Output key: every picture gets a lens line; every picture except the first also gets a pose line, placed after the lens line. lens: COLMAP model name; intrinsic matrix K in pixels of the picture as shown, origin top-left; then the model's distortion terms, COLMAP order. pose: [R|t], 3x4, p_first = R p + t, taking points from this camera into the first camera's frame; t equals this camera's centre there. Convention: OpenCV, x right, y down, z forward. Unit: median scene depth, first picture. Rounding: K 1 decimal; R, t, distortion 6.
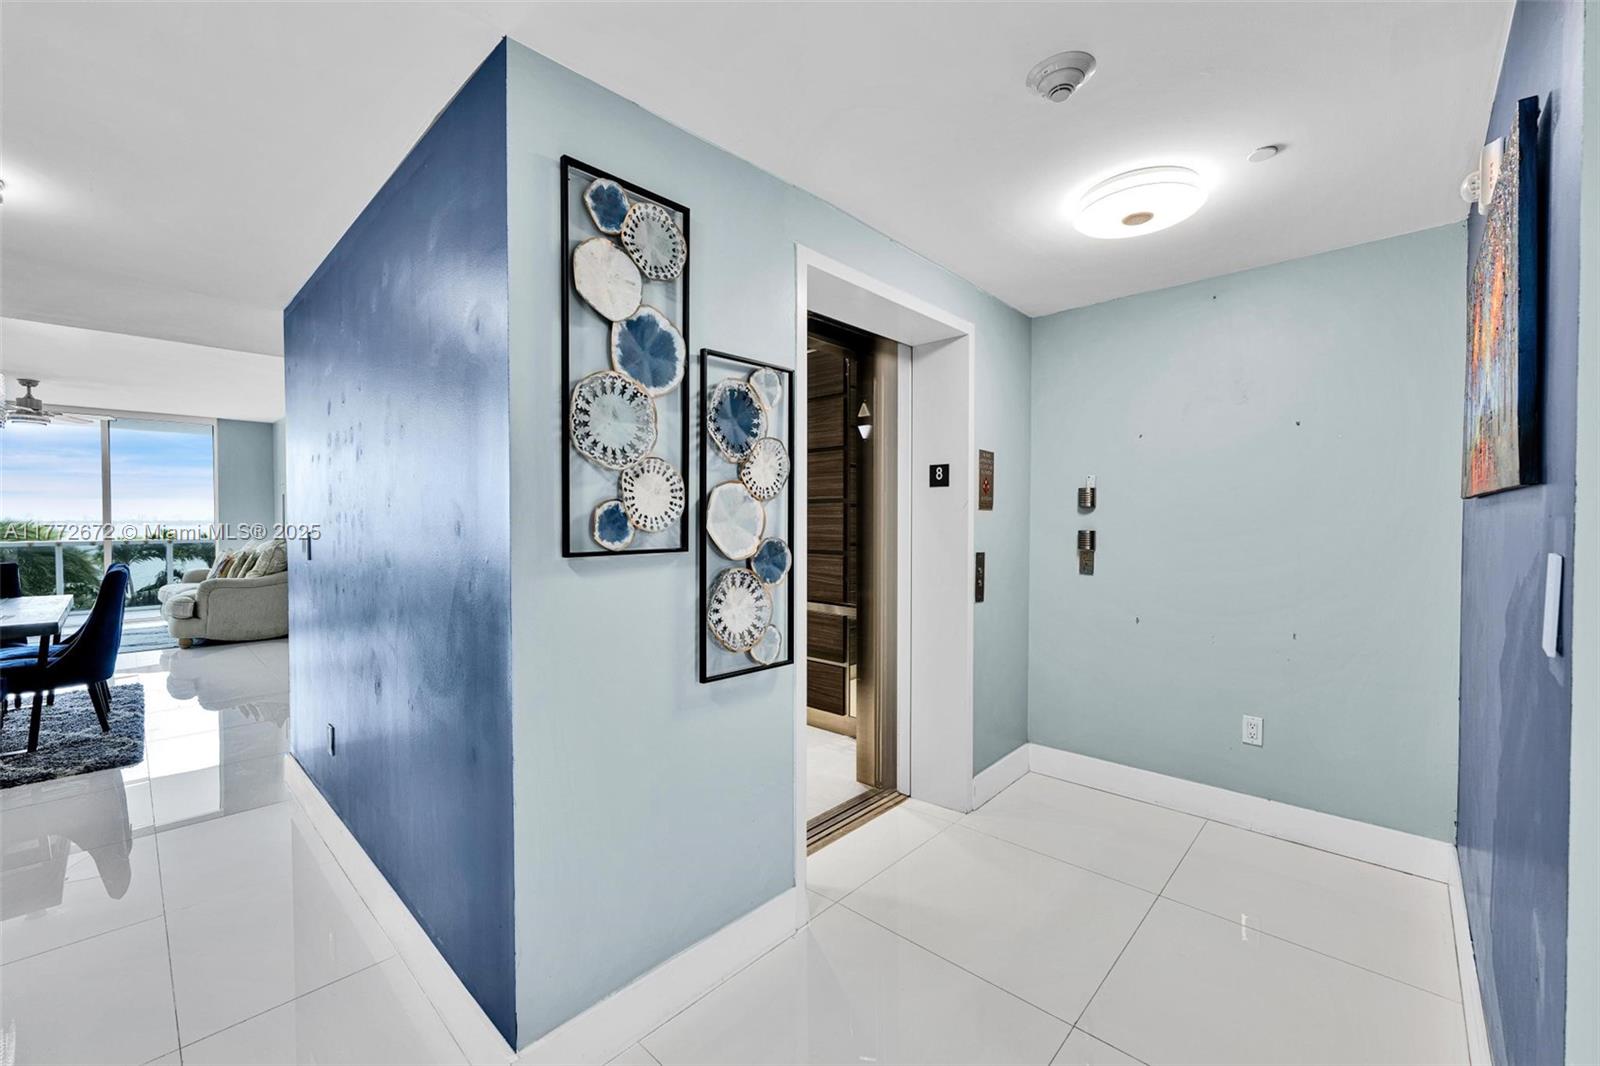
lens RADIAL K [[637.9, 0, 800.0], [0, 637.9, 533.0], [0, 0, 1]] dist [-0.010802, -0.000161]
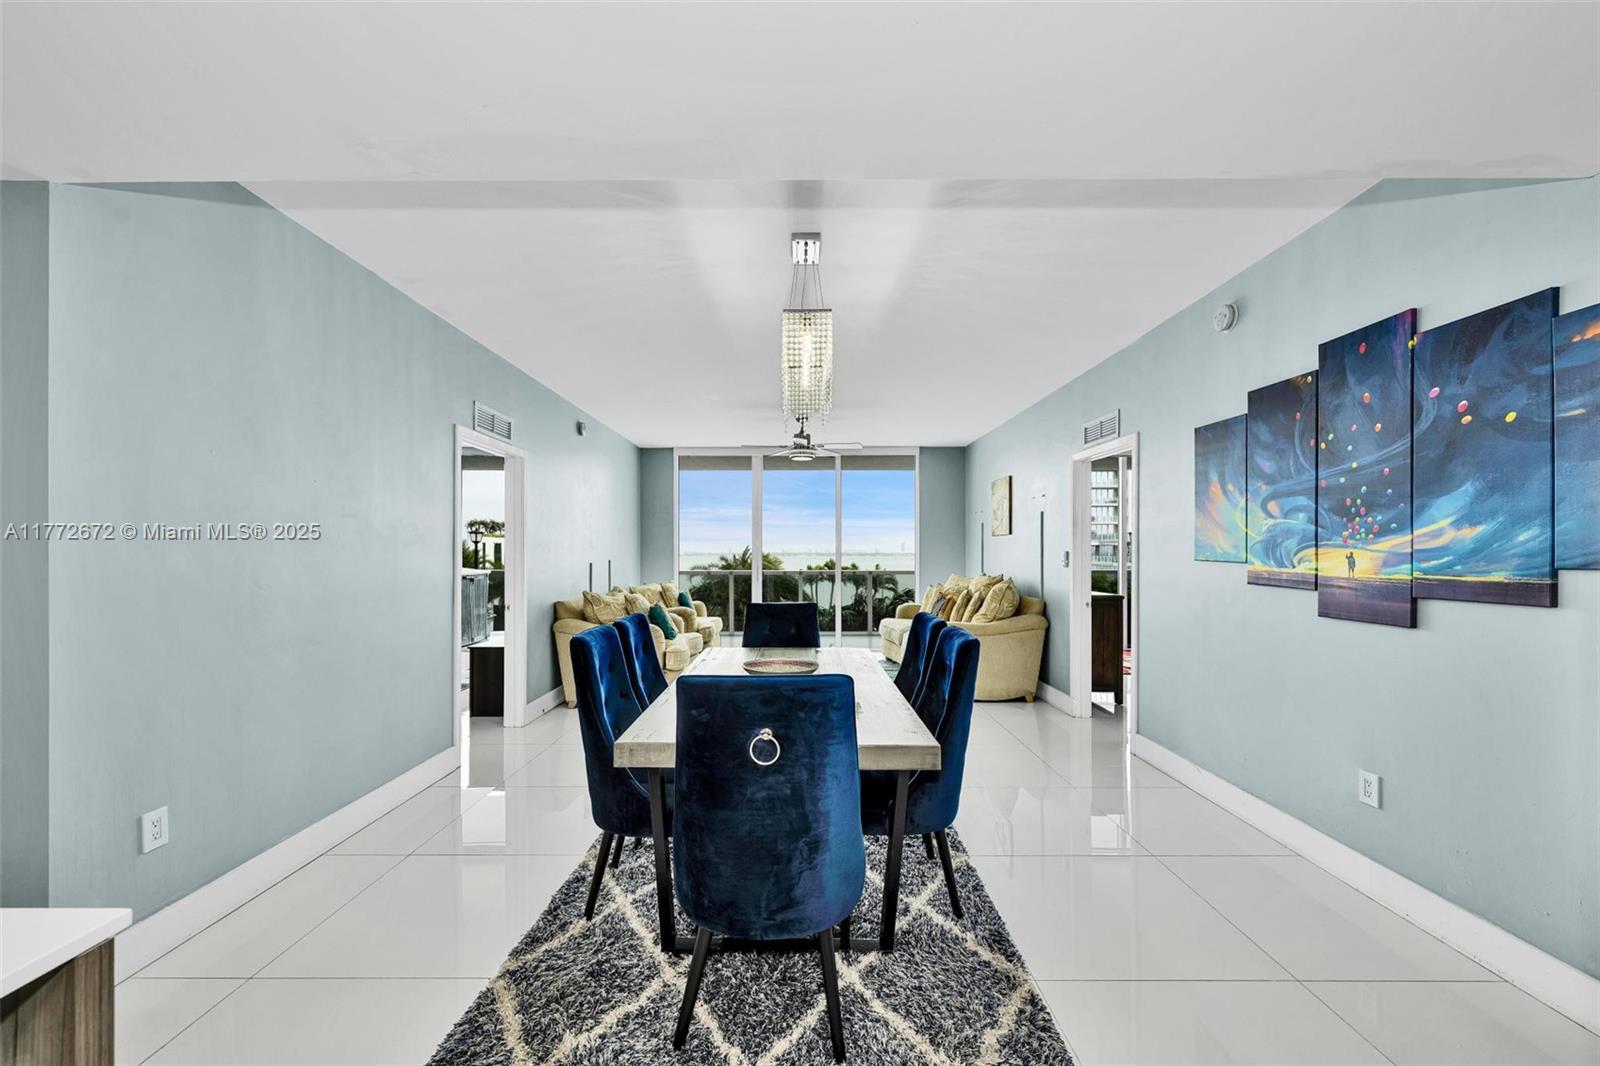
lens RADIAL K [[643.5, 0, 800.1], [0, 643.5, 551.6], [0, 0, 1]] dist [-0.000170, -0.000229]
pose [[0.677586, -0.001893, -0.735441, -0.438534], [-0.013852, 0.999786, -0.015336, -0.005347], [0.735313, 0.020579, 0.677415, 0.277412]]
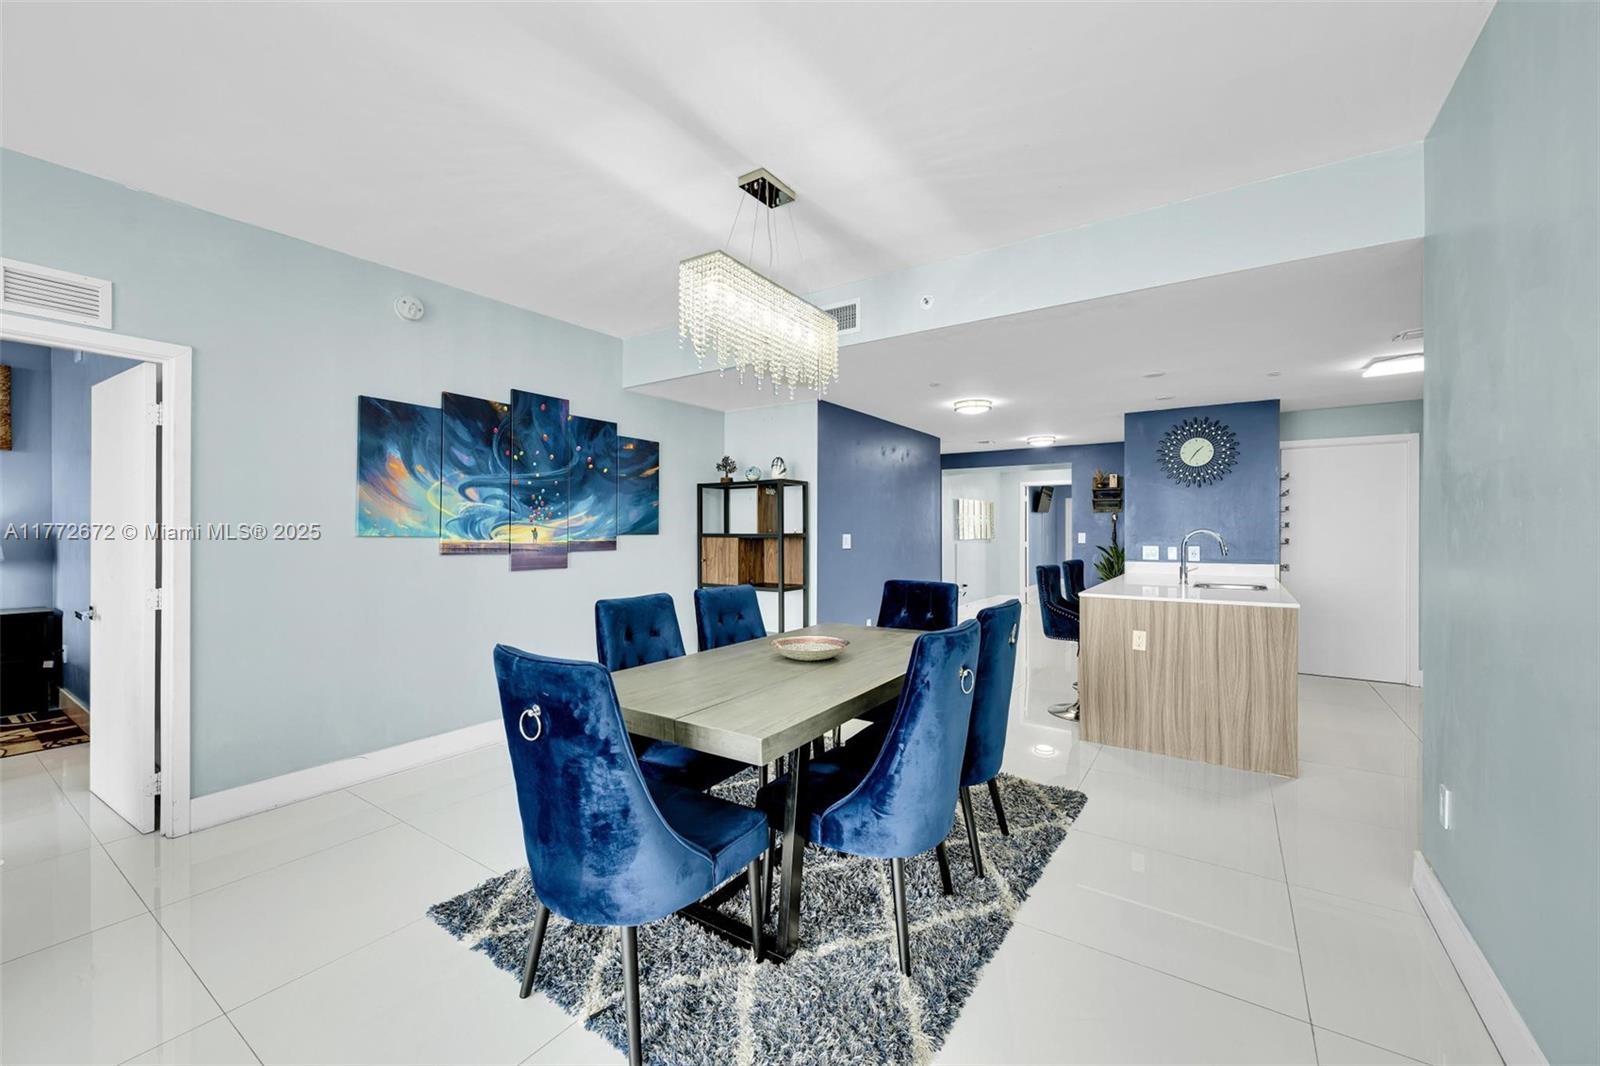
lens RADIAL K [[651.6, 0, 780.9], [0, 651.6, 527.2], [0, 0, 1]] dist [0.000904, -0.000561]
pose [[-0.145281, 0.002121, 0.989388, -1.161701], [0.019379, 0.999812, 0.000702, -0.012029], [-0.989201, 0.019276, -0.145295, 0.635076]]
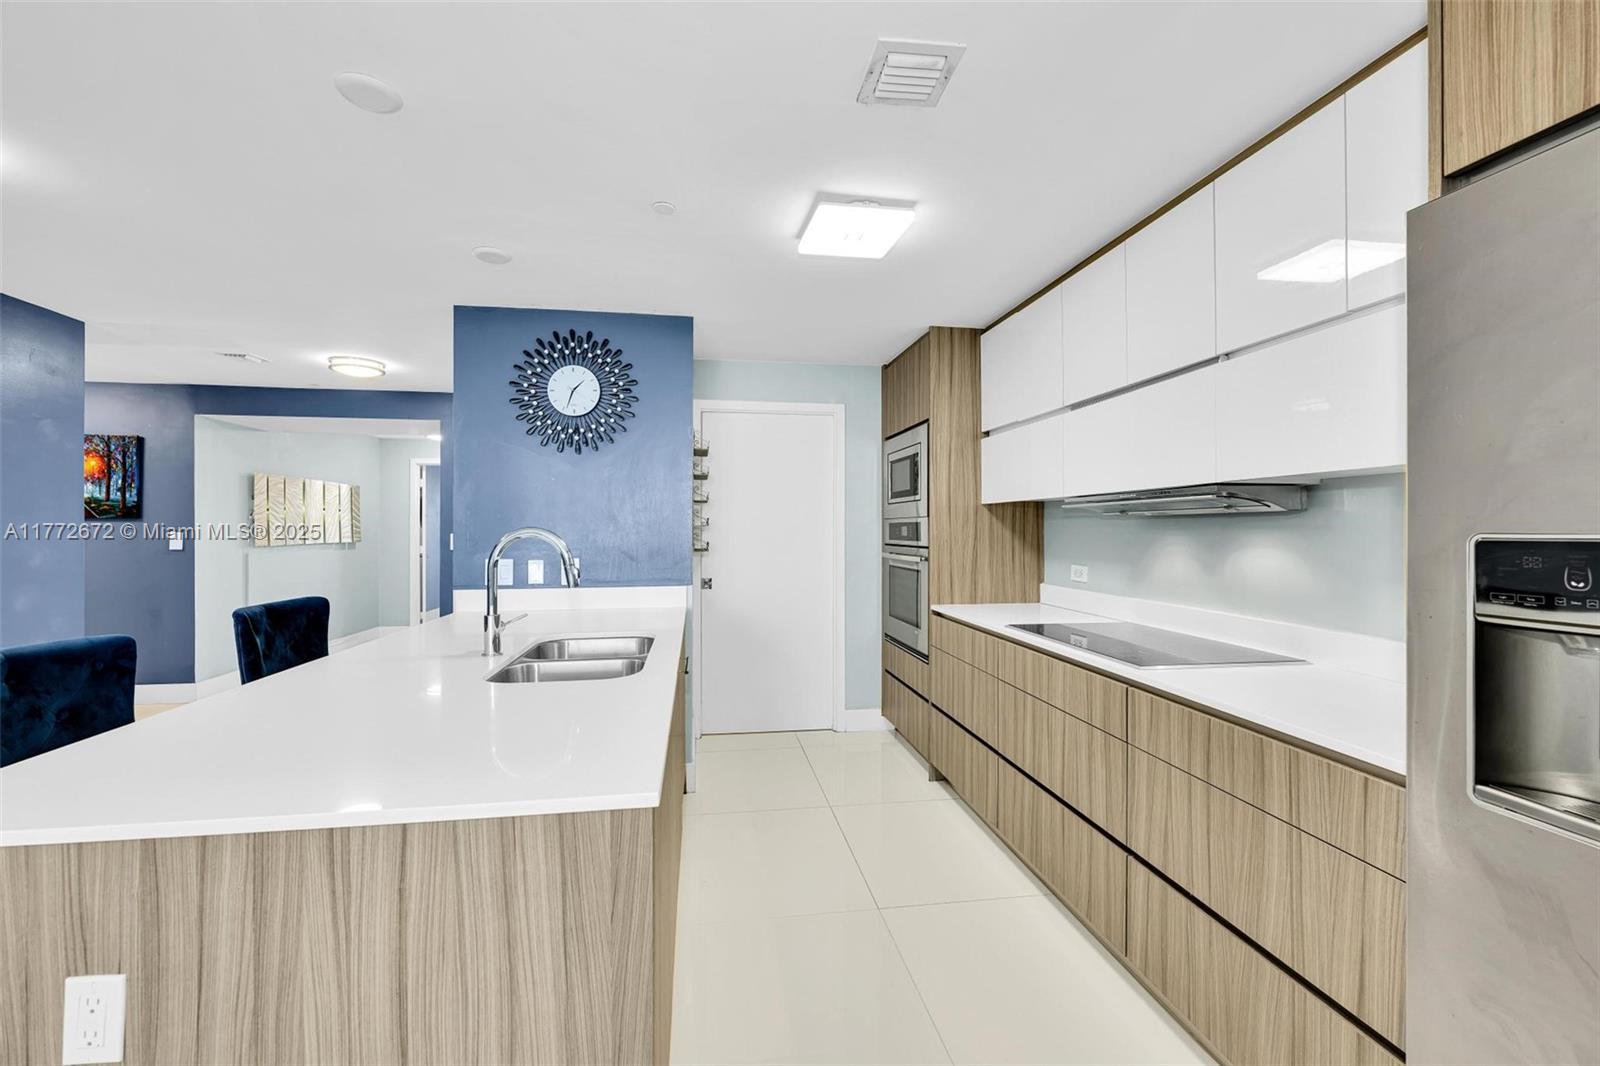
lens RADIAL K [[651.6, 0, 780.9], [0, 651.6, 527.2], [0, 0, 1]] dist [0.000904, -0.000561]
pose [[-0.768130, -0.000714, 0.640293, -0.820634], [0.012843, 0.999781, 0.016521, -0.004536], [-0.640165, 0.020913, -0.767953, 0.242755]]
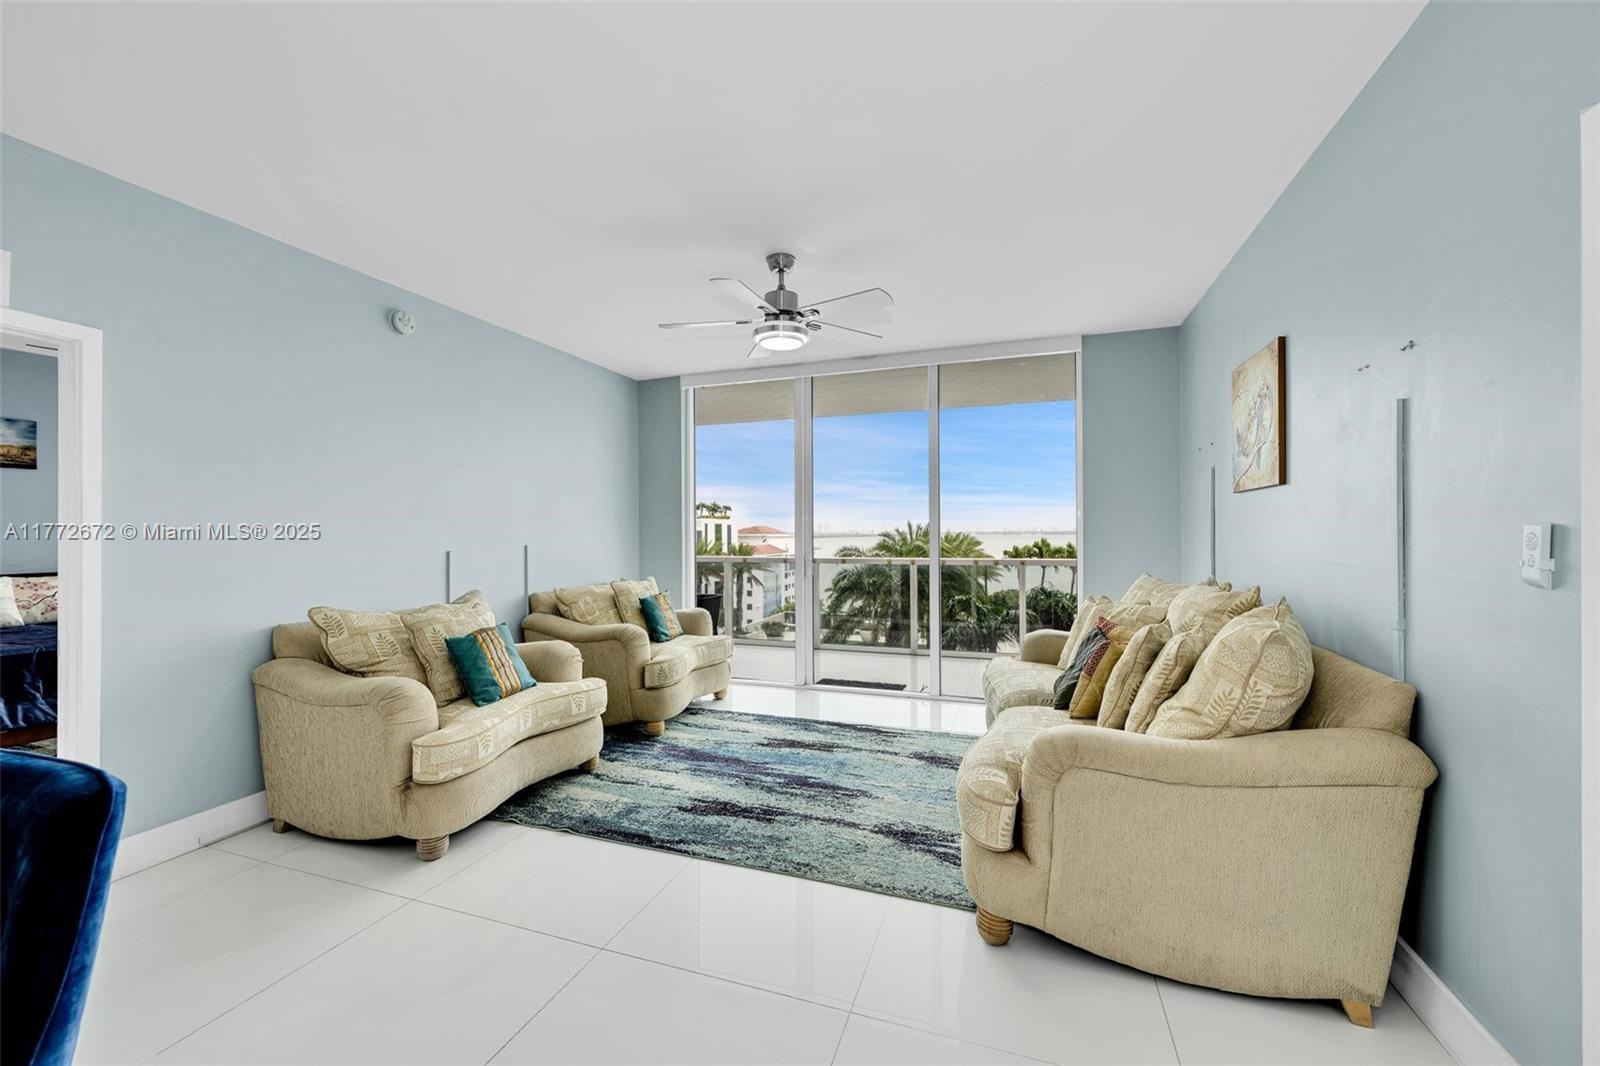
lens RADIAL K [[642.2, 0, 796.3], [0, 642.2, 534.1], [0, 0, 1]] dist [-0.000496, 0.000079]
pose [[0.393031, 0.000180, -0.919525, -0.713850], [-0.014200, 0.999882, -0.005874, -0.015232], [0.919416, 0.015366, 0.392987, 0.775251]]
